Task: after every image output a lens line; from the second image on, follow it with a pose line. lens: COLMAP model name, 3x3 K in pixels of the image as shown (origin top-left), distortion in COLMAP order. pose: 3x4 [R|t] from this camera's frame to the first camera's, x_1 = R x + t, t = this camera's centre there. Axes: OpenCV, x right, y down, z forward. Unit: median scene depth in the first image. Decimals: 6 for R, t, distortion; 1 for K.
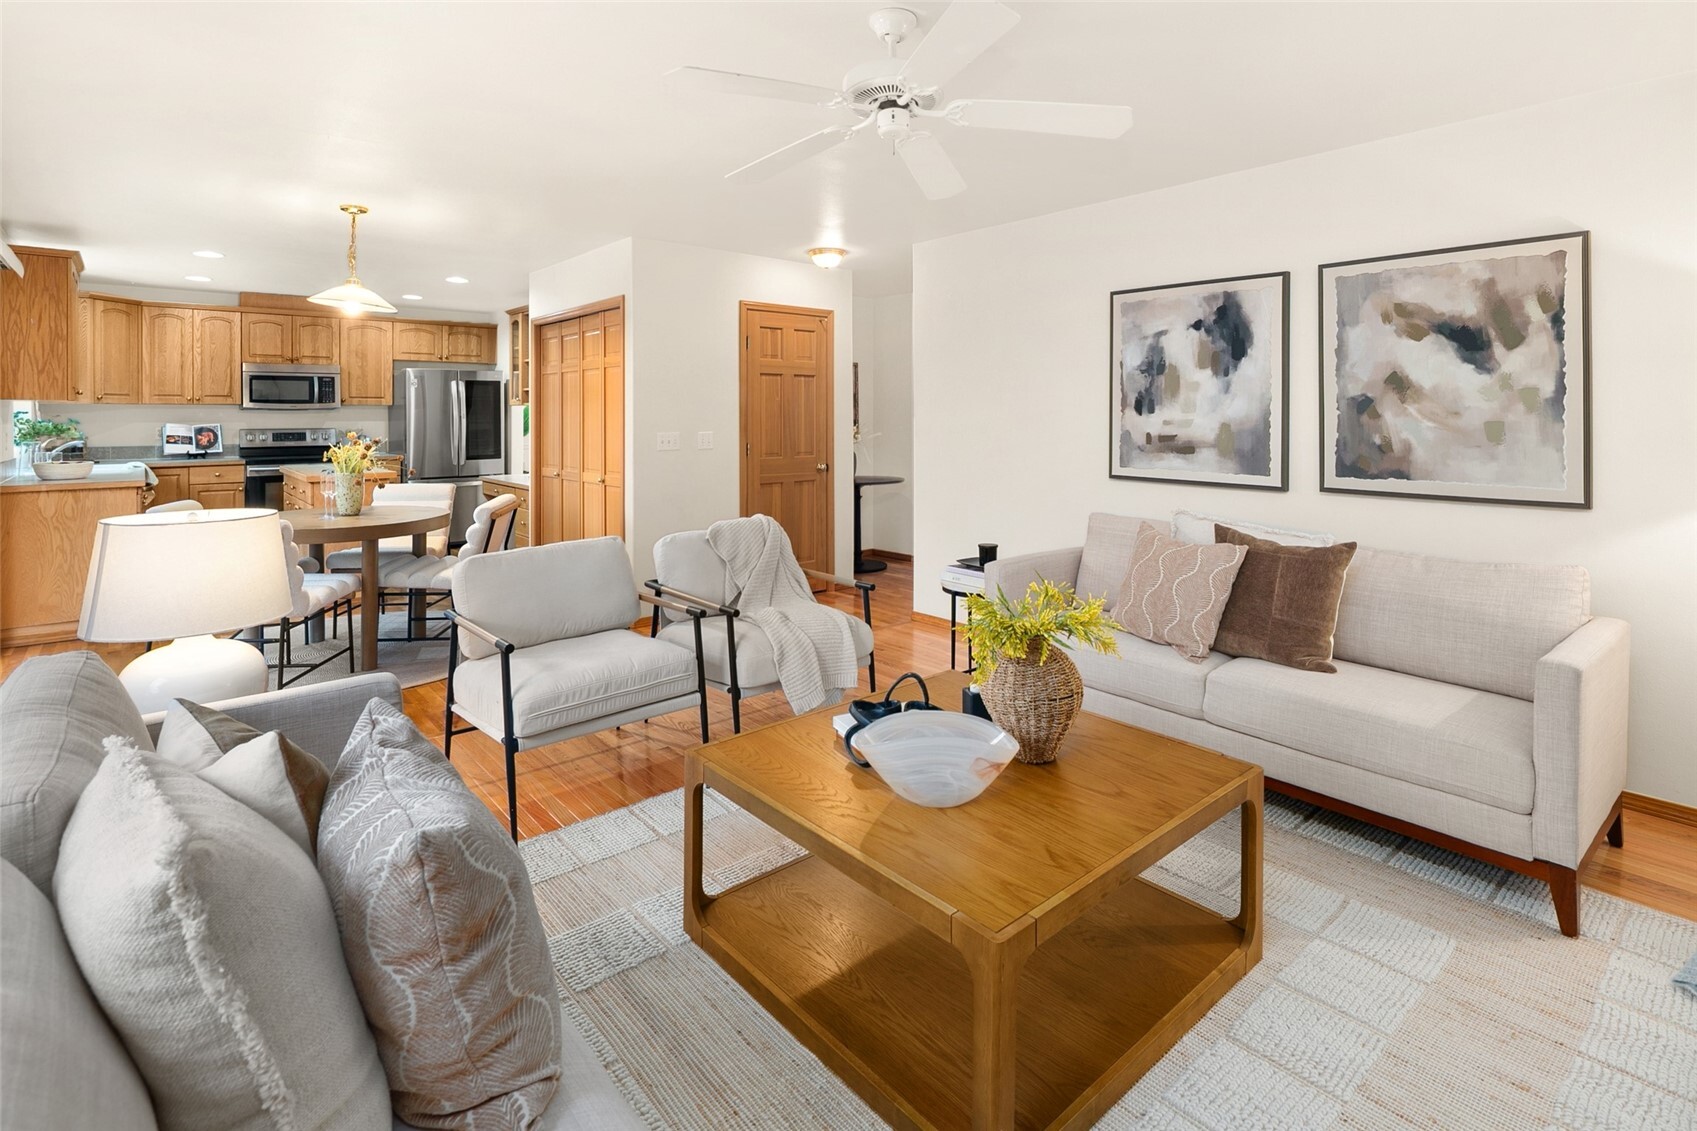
lens RADIAL K [[826.2, 0, 850.0], [0, 826.2, 419.3], [0, 0, 1]] dist [-0.000512, -0.000711]
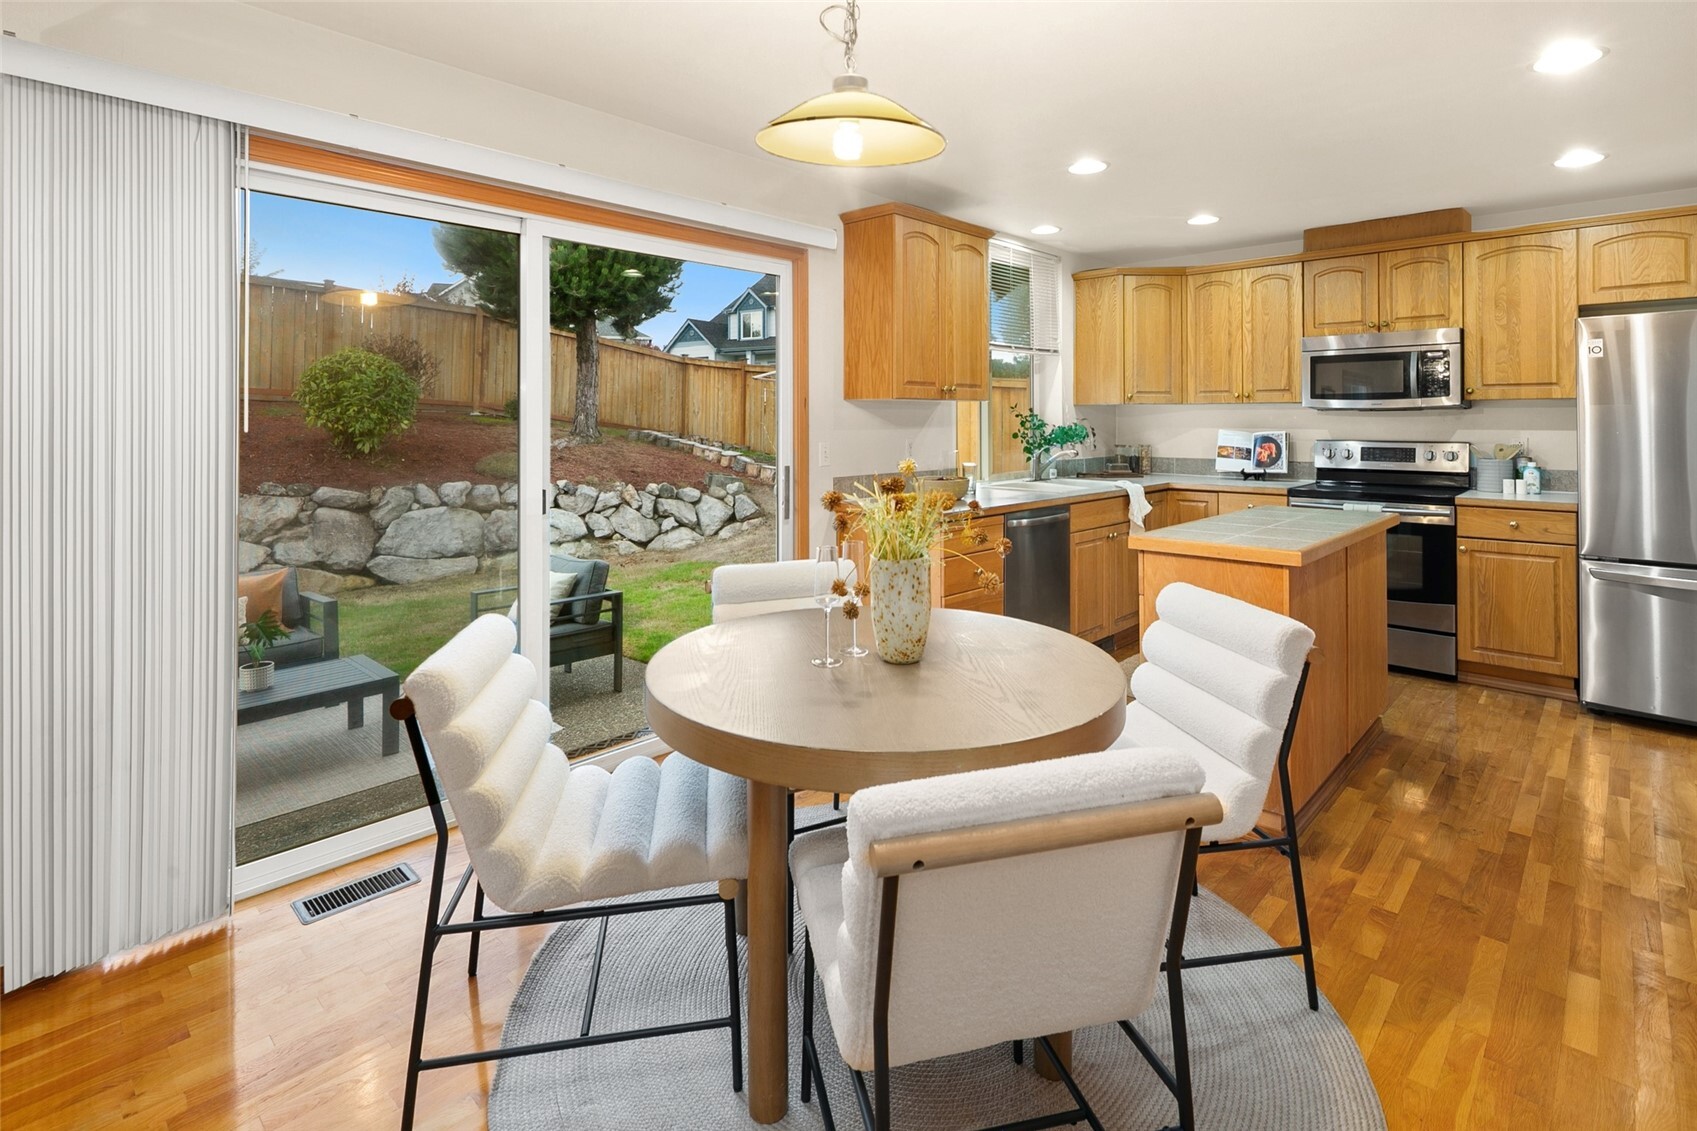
lens RADIAL K [[826.2, 0, 850.0], [0, 826.2, 419.3], [0, 0, 1]] dist [-0.000512, -0.000711]
pose [[0.108184, -0.001200, -0.994130, -0.125048], [-0.004619, 0.999988, -0.001710, -0.001625], [0.994120, 0.004777, 0.108177, 0.578330]]
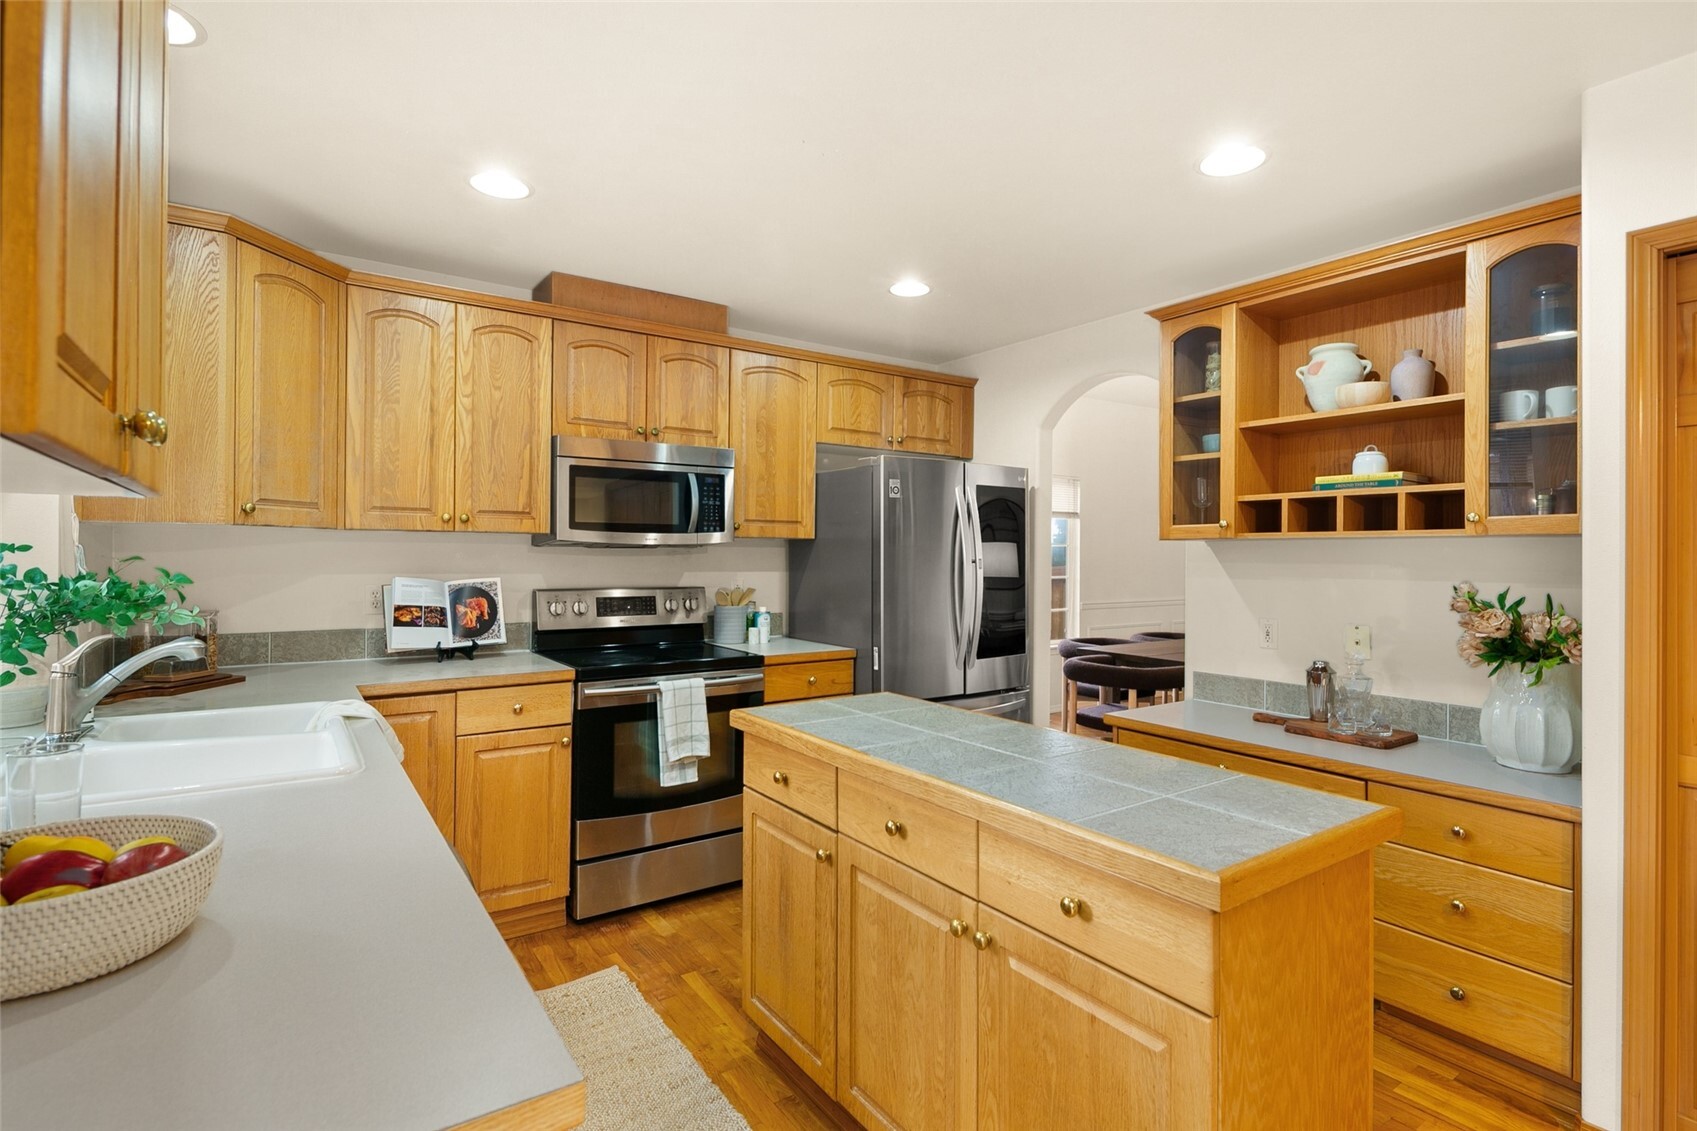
lens RADIAL K [[817.1, 0, 841.7], [0, 817.1, 555.0], [0, 0, 1]] dist [0.001004, 0.000009]
pose [[0.994226, 0.005326, -0.107173, -0.547750], [-0.006256, 0.999946, -0.008337, -0.004151], [0.107123, 0.008960, 0.994205, 0.601445]]
